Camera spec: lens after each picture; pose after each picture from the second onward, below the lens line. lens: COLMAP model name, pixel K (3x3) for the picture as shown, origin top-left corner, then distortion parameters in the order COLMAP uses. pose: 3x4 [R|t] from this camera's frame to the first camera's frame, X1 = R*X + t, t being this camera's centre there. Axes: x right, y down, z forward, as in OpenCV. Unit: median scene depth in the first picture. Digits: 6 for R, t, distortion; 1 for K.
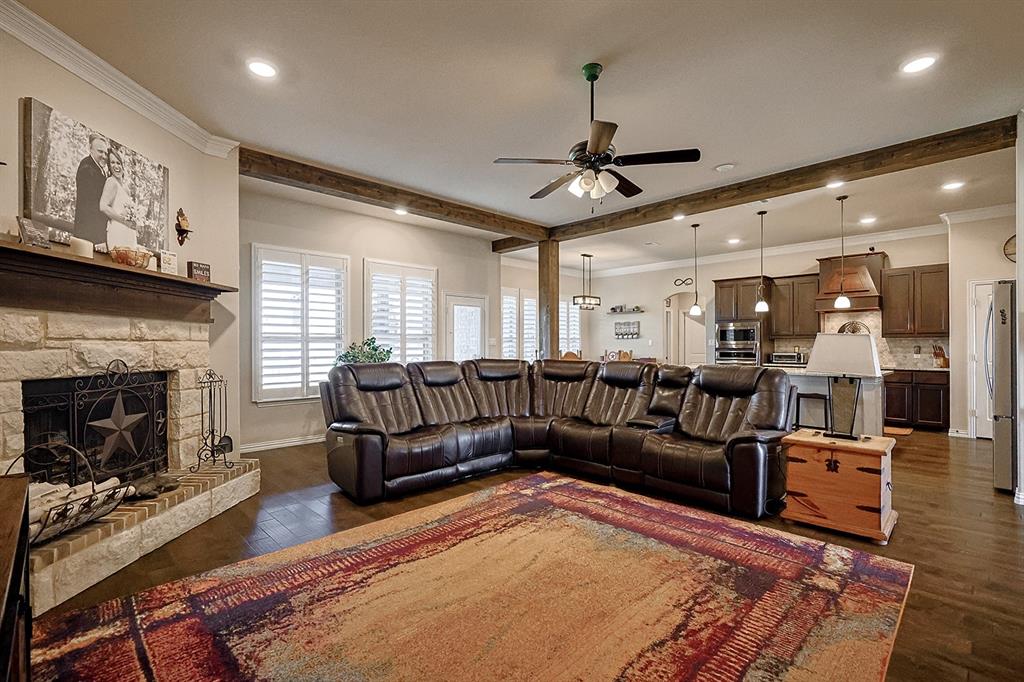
lens RADIAL K [[463.3, 0, 514.4], [0, 463.3, 343.9], [0, 0, 1]] dist [-0.006477, 0.003080]
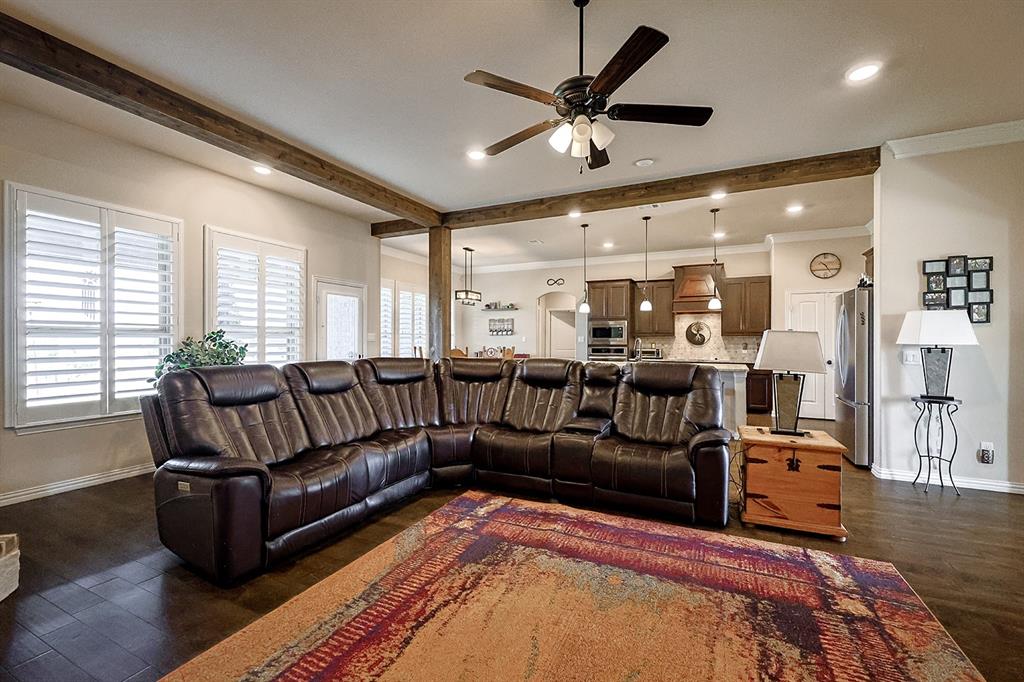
lens RADIAL K [[428.9, 0, 515.2], [0, 428.9, 343.2], [0, 0, 1]] dist [-0.003404, 0.000427]
pose [[0.939723, 0.001755, 0.341933, -0.146572], [-0.004325, 0.999968, 0.006754, 0.000530], [-0.341910, -0.007826, 0.939700, 0.281594]]
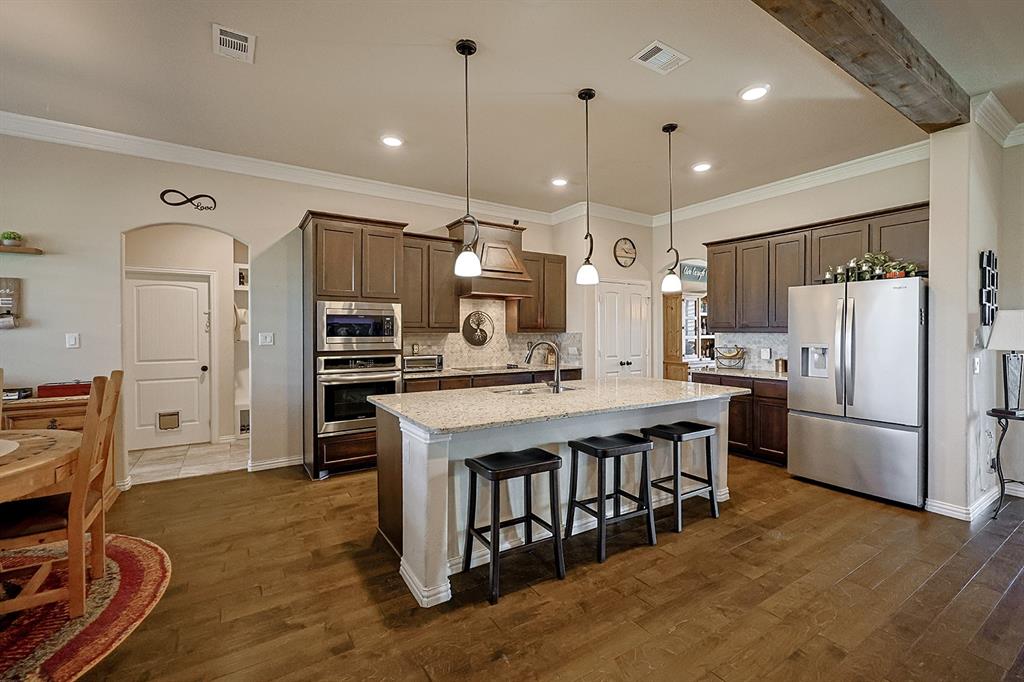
lens RADIAL K [[428.9, 0, 514.0], [0, 428.9, 334.4], [0, 0, 1]] dist [-0.003404, 0.000427]
pose [[0.196778, -0.005576, 0.980432, 0.080200], [-0.002390, 0.999978, 0.006167, -0.027656], [-0.980445, -0.003556, 0.196760, 1.622420]]
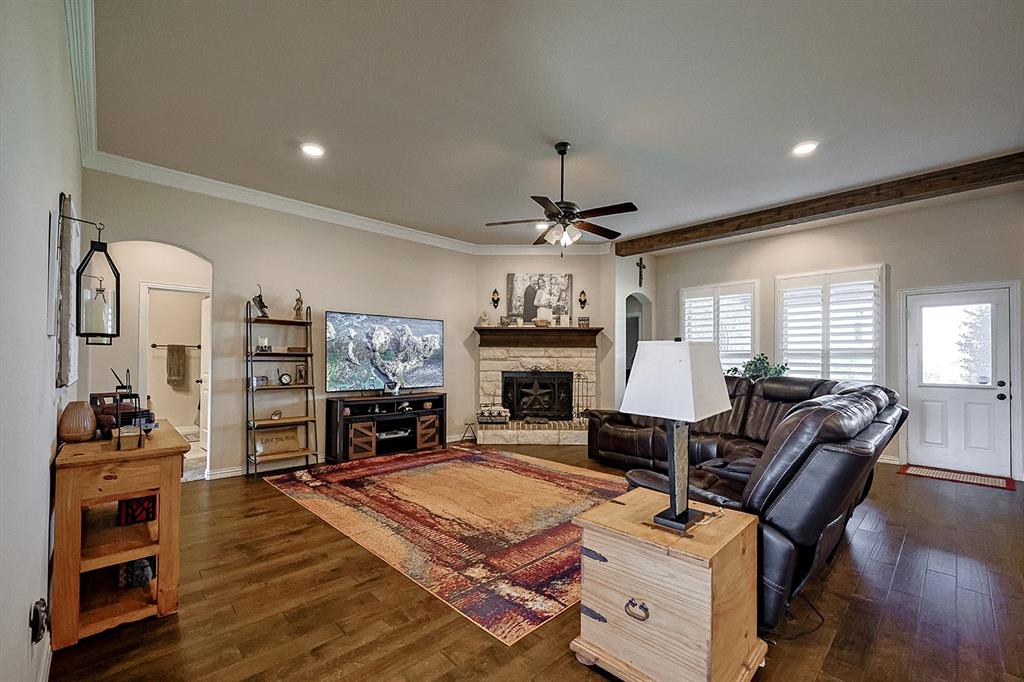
lens RADIAL K [[428.9, 0, 507.3], [0, 428.9, 353.7], [0, 0, 1]] dist [-0.003404, 0.000427]
pose [[-0.009993, -0.012890, -0.999867, 1.083010], [-0.003181, 0.999912, -0.012858, 0.001189], [0.999945, 0.003052, -0.010033, 0.684179]]
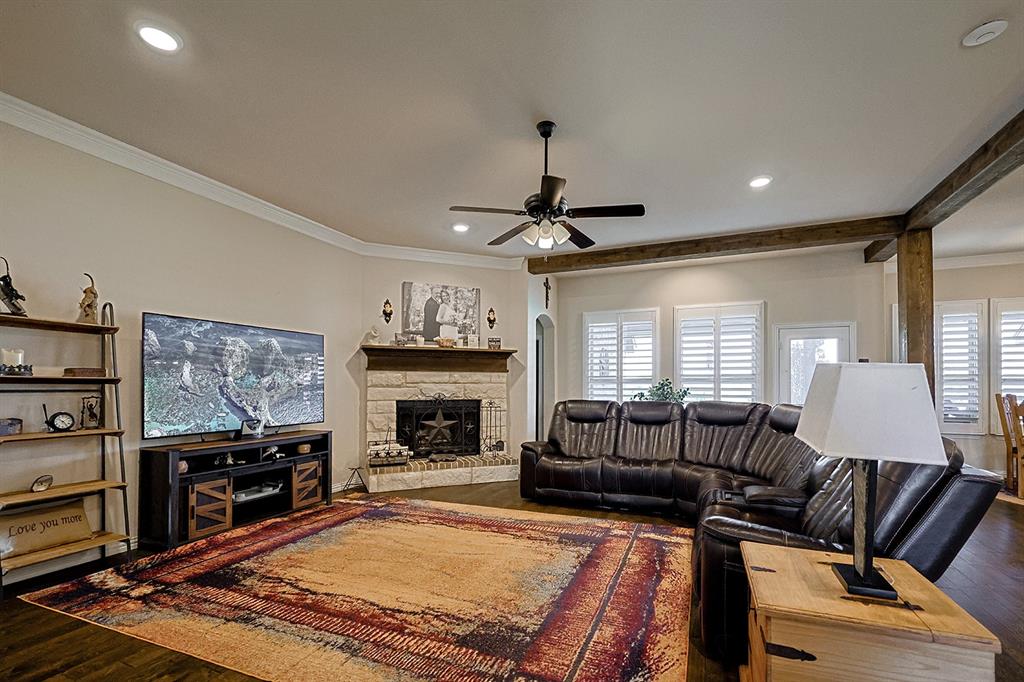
lens RADIAL K [[428.9, 0, 522.4], [0, 428.9, 374.6], [0, 0, 1]] dist [-0.003404, 0.000427]
pose [[0.409076, -0.022780, -0.912216, 0.820015], [0.001820, 0.999707, -0.024149, 0.000004], [0.912498, 0.008218, 0.408998, 0.437167]]
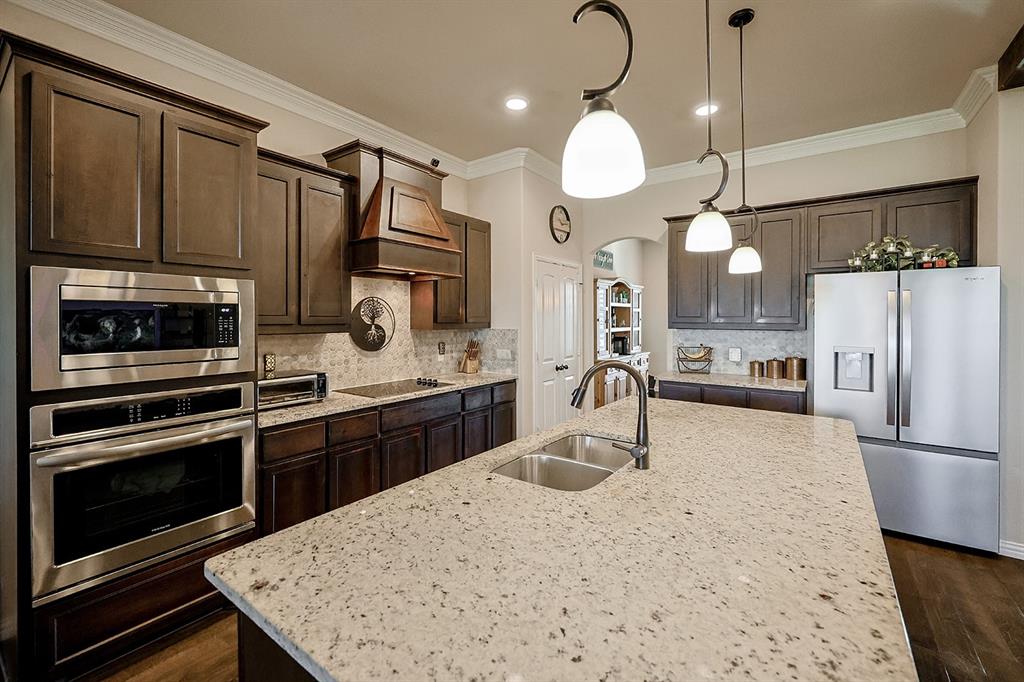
lens RADIAL K [[428.9, 0, 488.1], [0, 428.9, 321.2], [0, 0, 1]] dist [-0.003404, 0.000427]
pose [[-0.145443, -0.007784, 0.989336, 0.530945], [-0.005013, 0.999962, 0.007131, -0.052424], [-0.989354, -0.003922, -0.145477, 1.916426]]
